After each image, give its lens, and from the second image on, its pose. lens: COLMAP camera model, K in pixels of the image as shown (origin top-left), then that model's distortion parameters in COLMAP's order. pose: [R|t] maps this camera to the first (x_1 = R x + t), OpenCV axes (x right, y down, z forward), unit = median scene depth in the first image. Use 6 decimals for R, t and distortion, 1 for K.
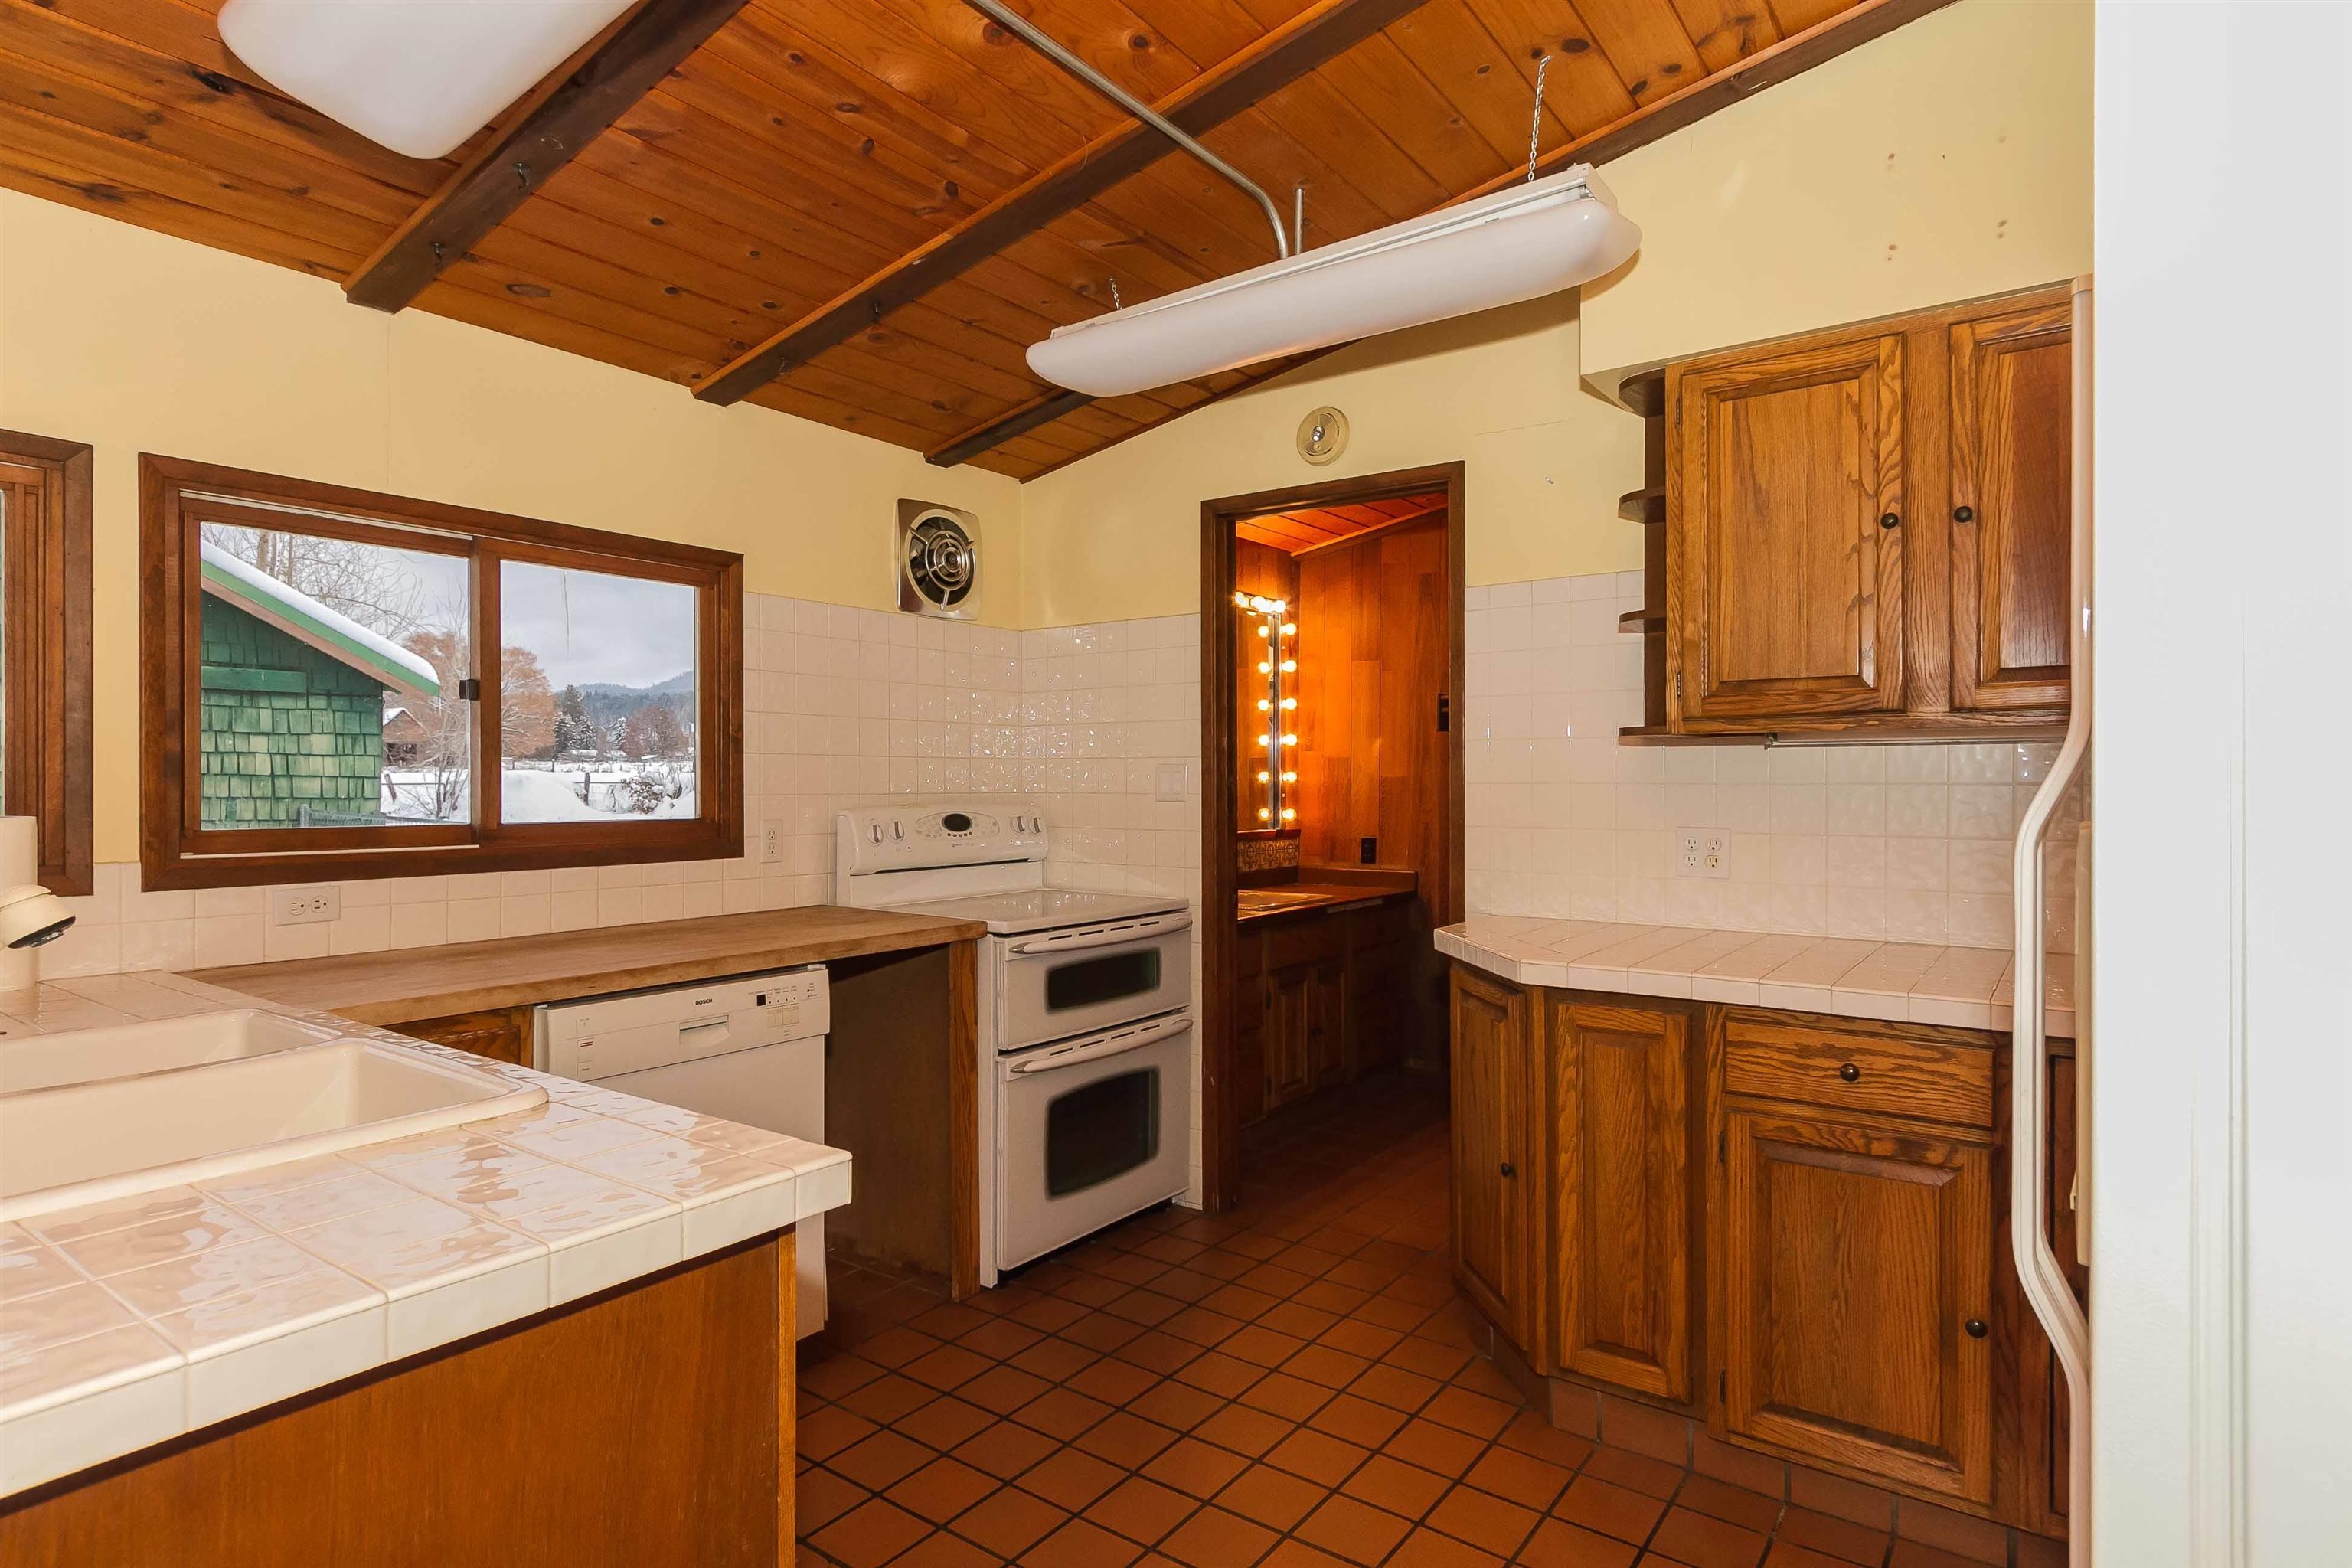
lens RADIAL K [[1217.9, 0, 1166.9], [0, 1217.9, 785.4], [0, 0, 1]] dist [0.004872, 0.000463]
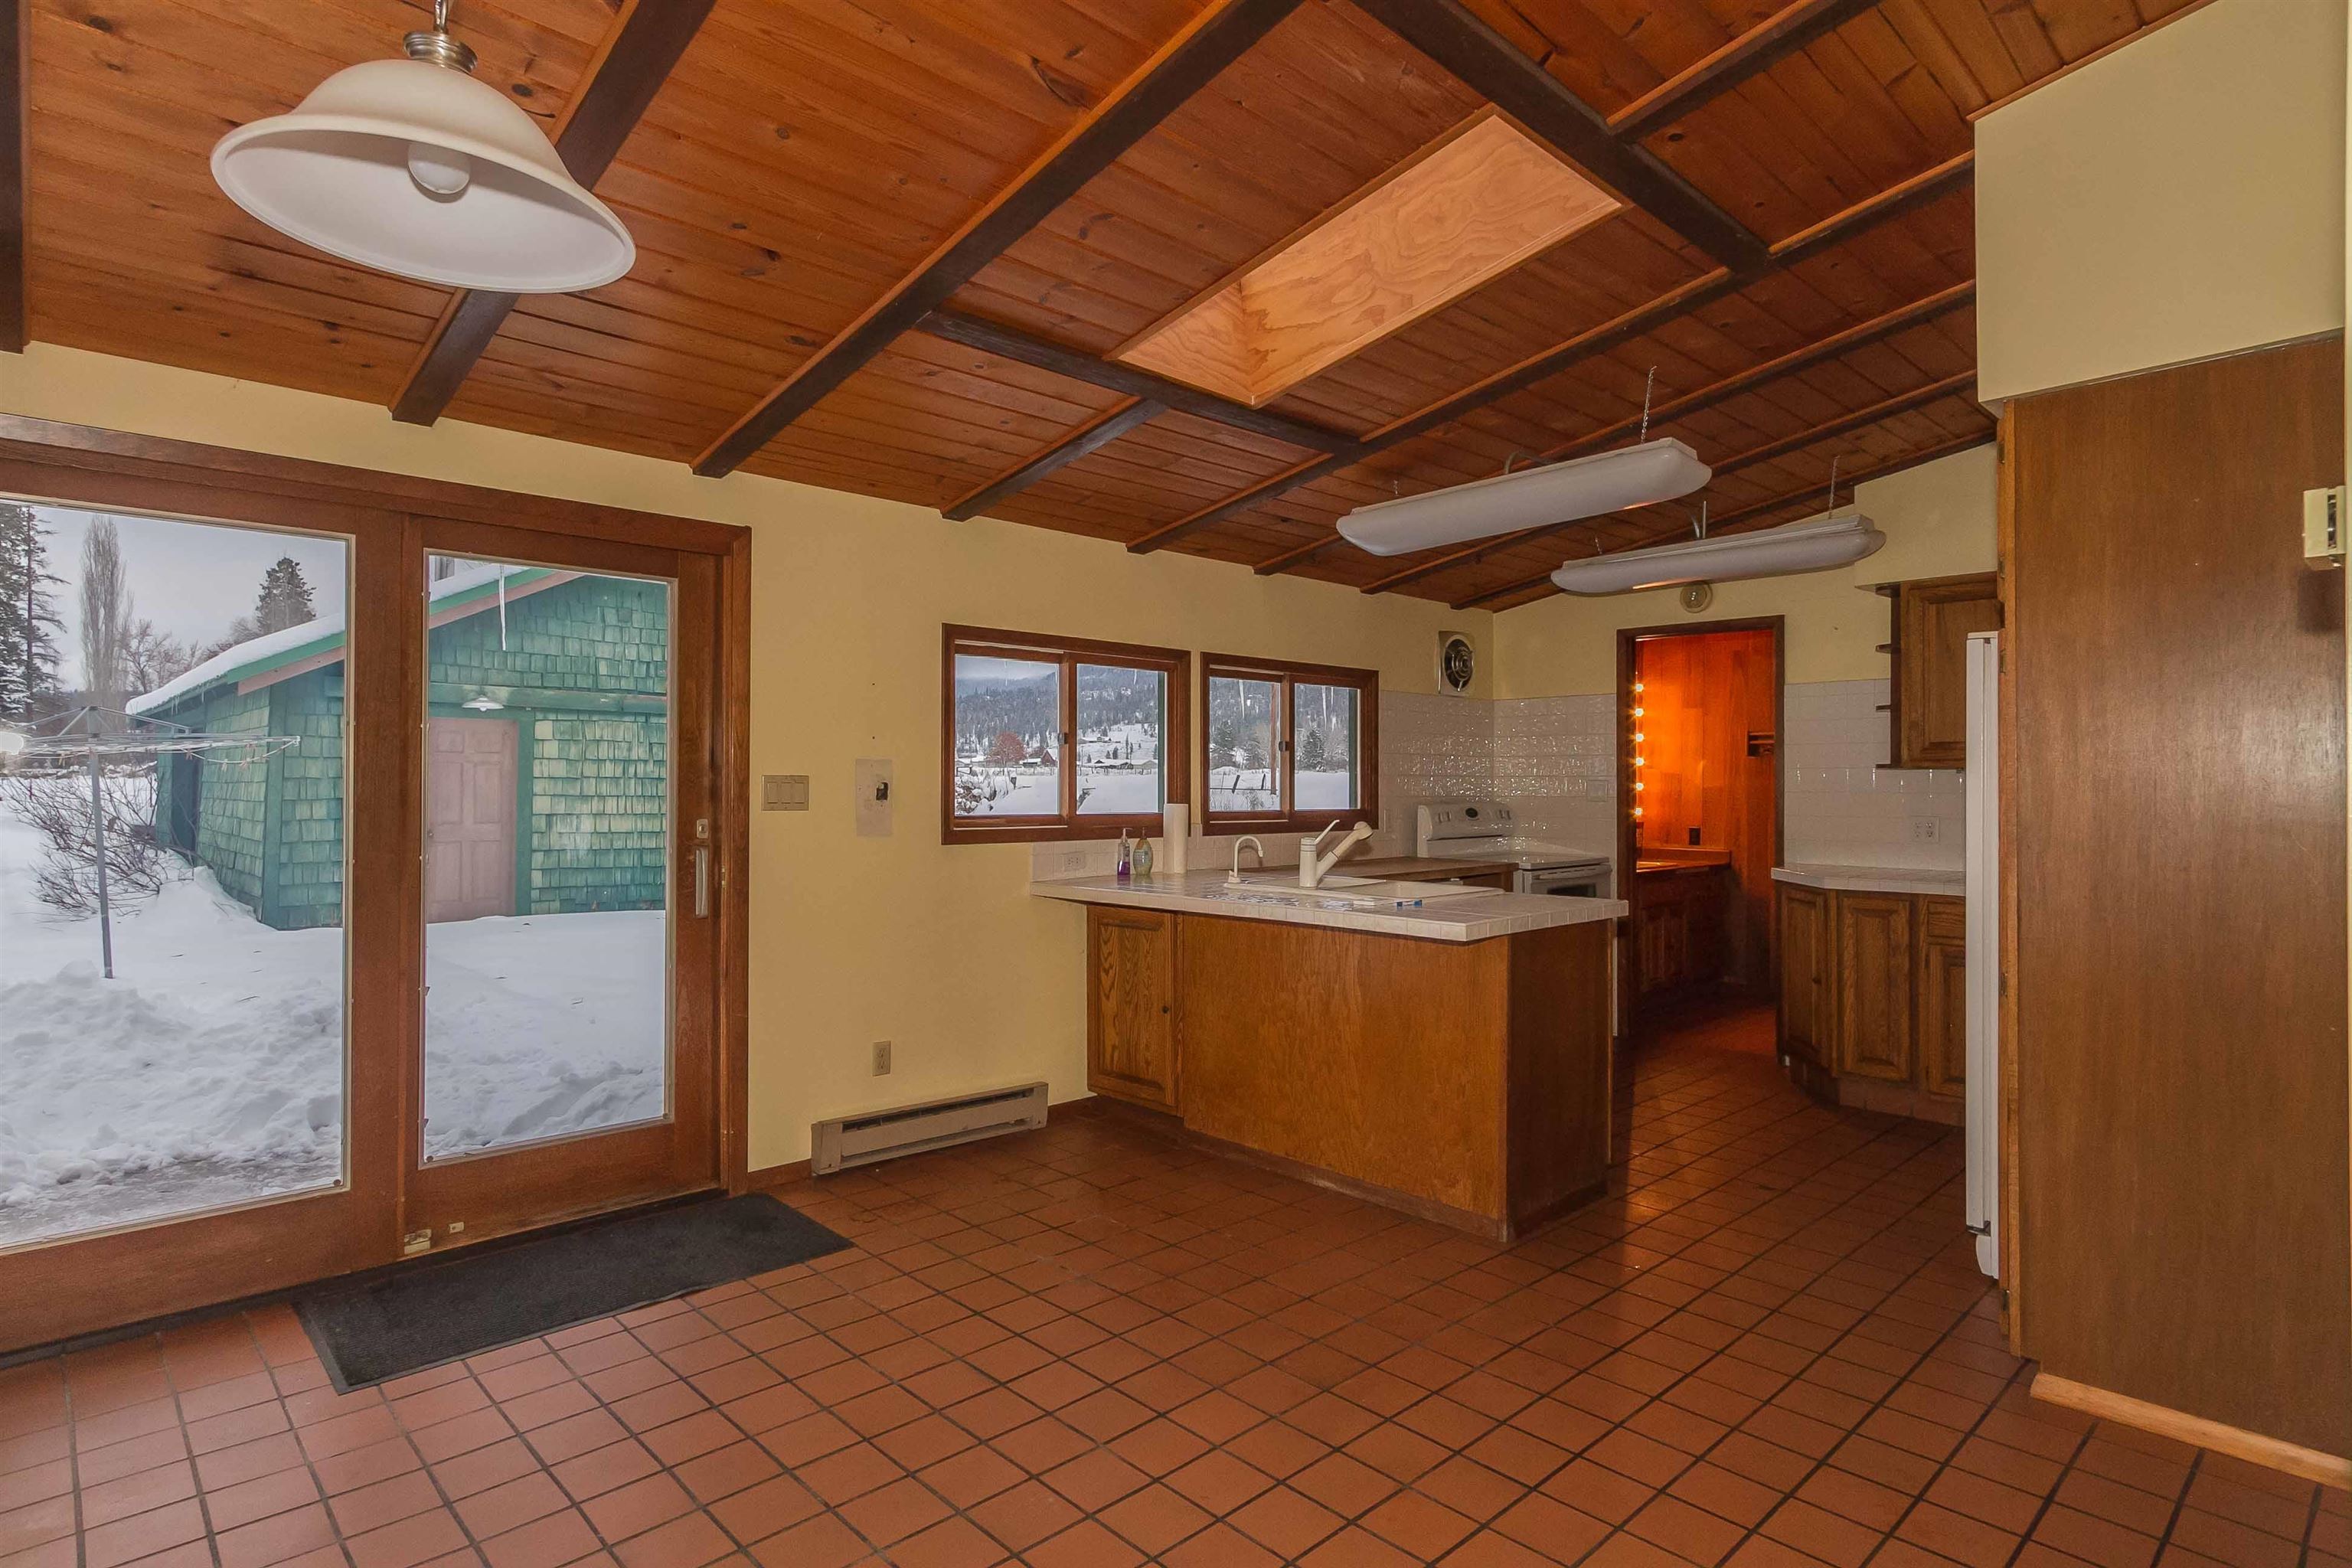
lens RADIAL K [[1217.9, 0, 1181.1], [0, 1217.9, 786.1], [0, 0, 1]] dist [0.004872, 0.000463]
pose [[0.986013, 0.002614, -0.166647, -0.386342], [-0.003096, 0.999992, -0.002632, -0.002902], [0.166639, 0.003112, 0.986013, -1.072473]]
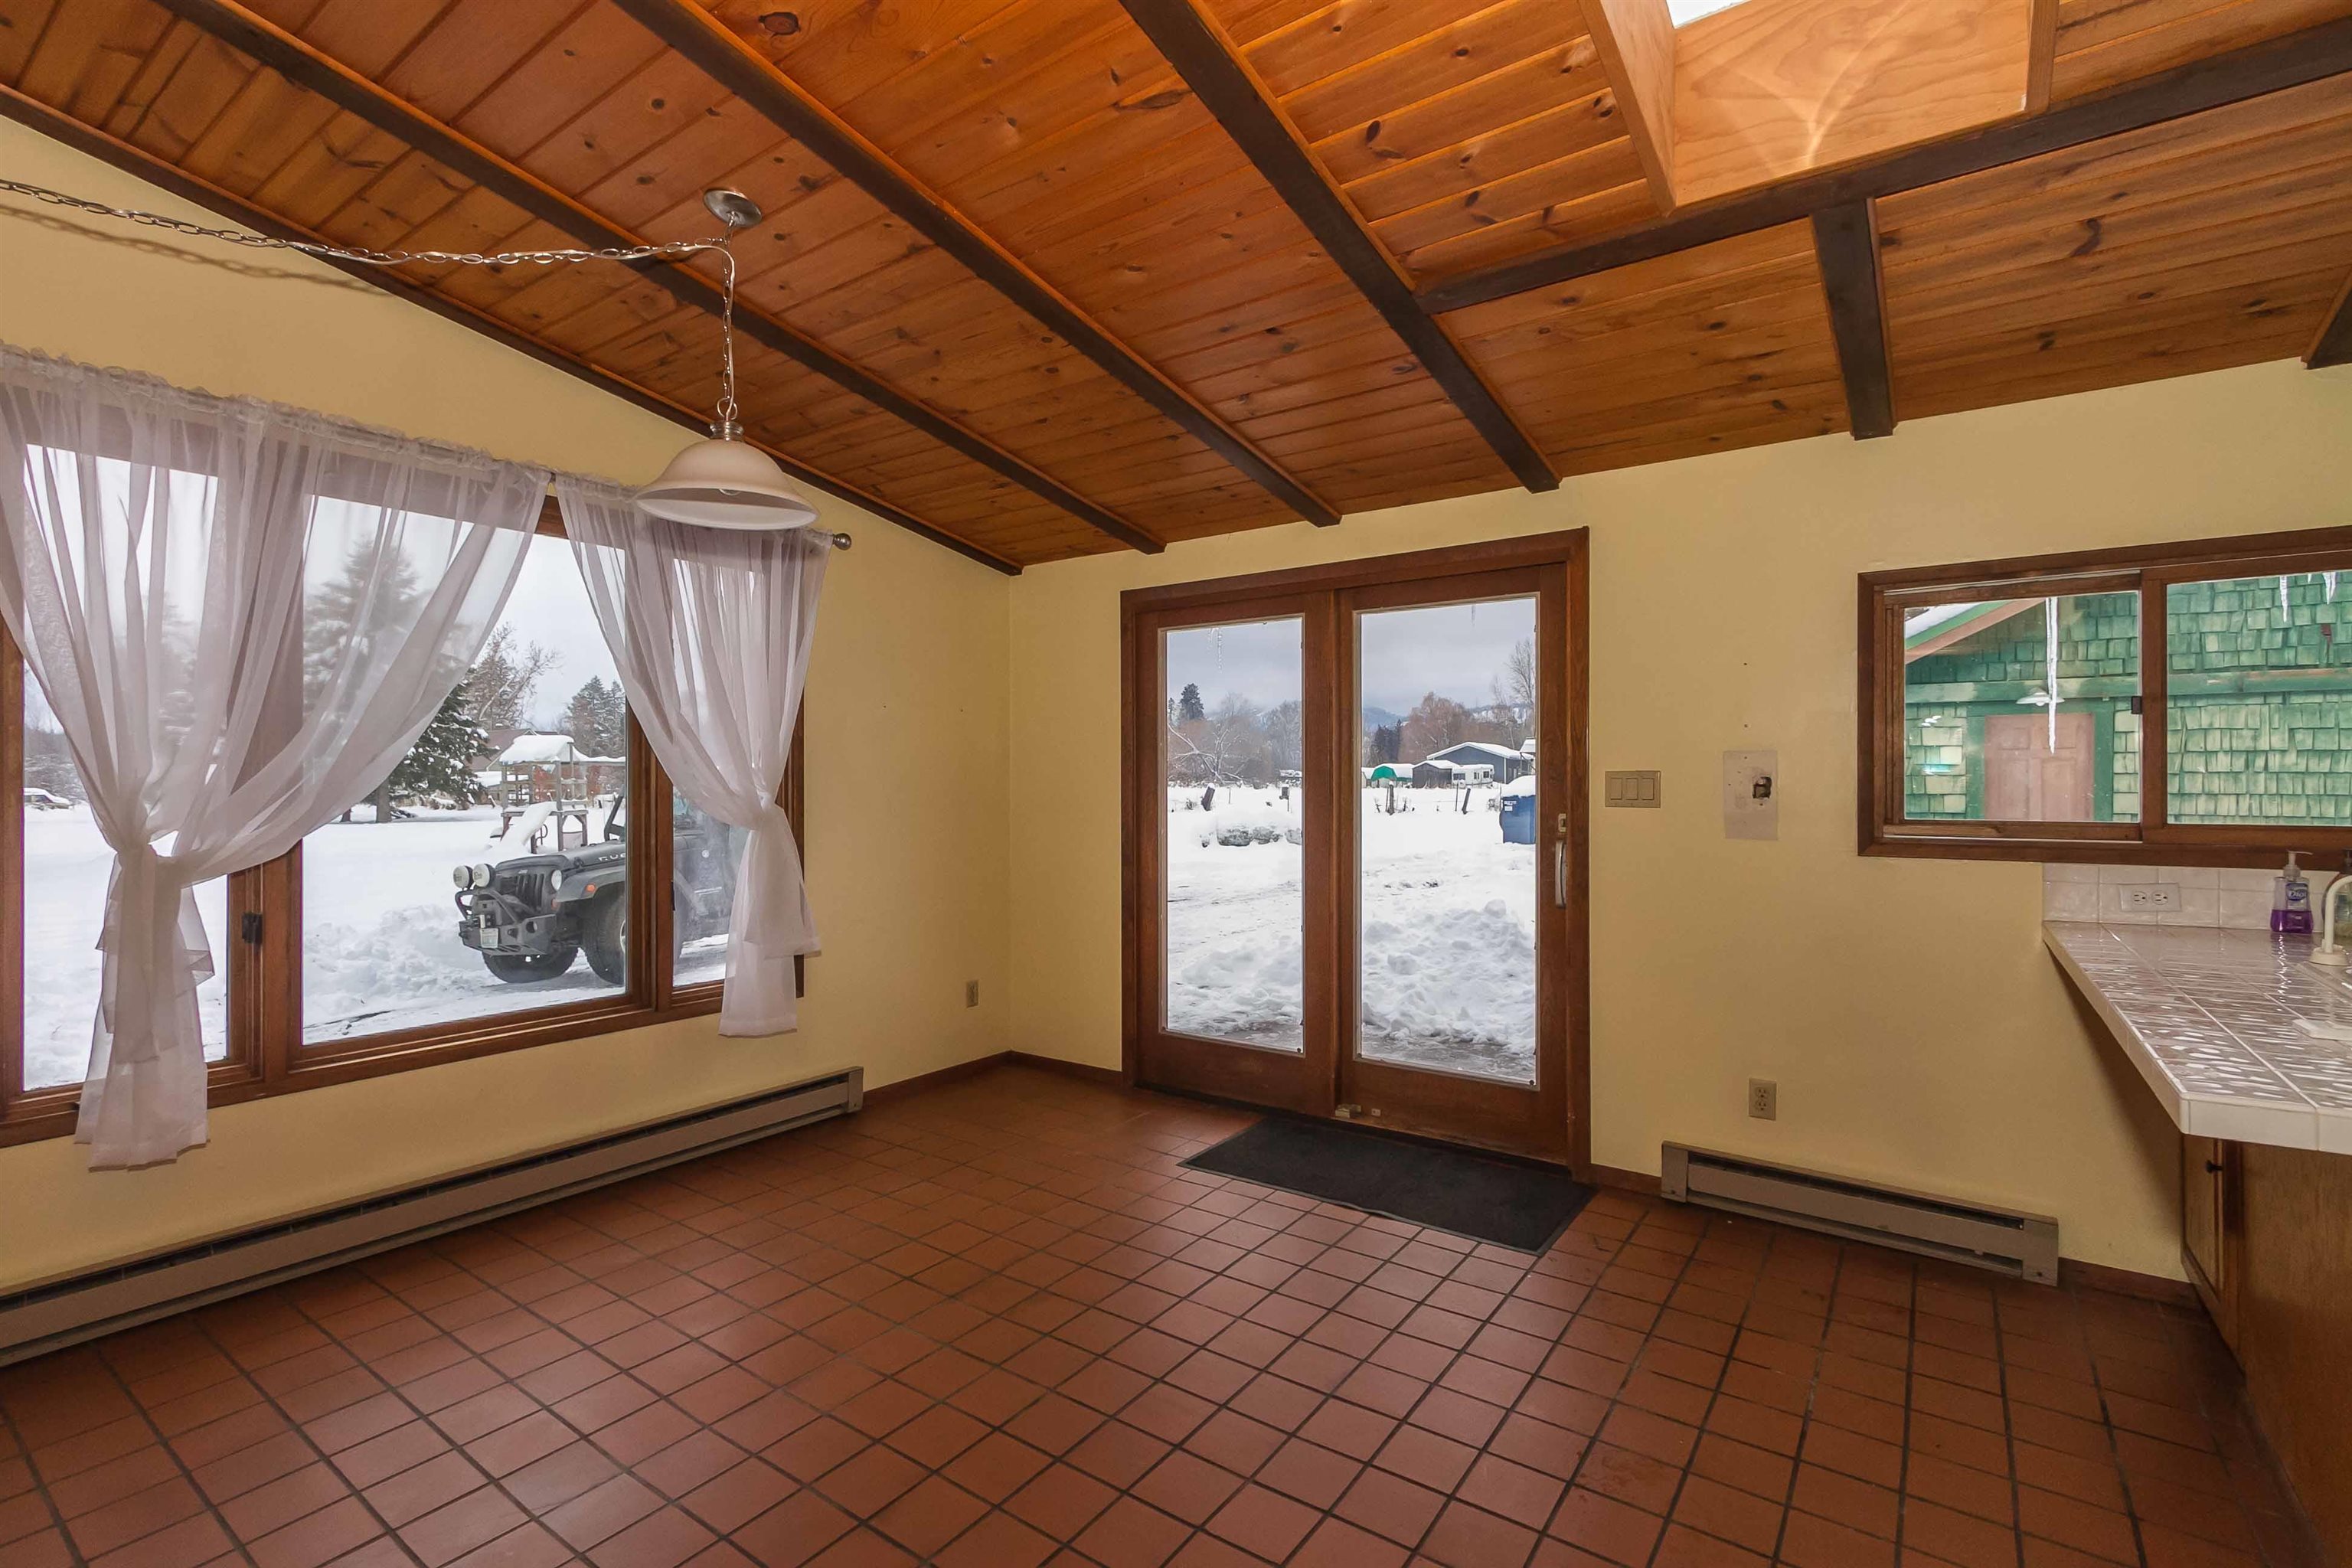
lens RADIAL K [[1071.2, 0, 1155.8], [0, 1071.2, 785.1], [0, 0, 1]] dist [-0.002326, -0.000505]
pose [[0.005413, 0.000212, -0.999985, 0.377824], [0.000673, 1.000000, 0.000216, -0.002413], [0.999985, -0.000674, 0.005412, 0.076039]]
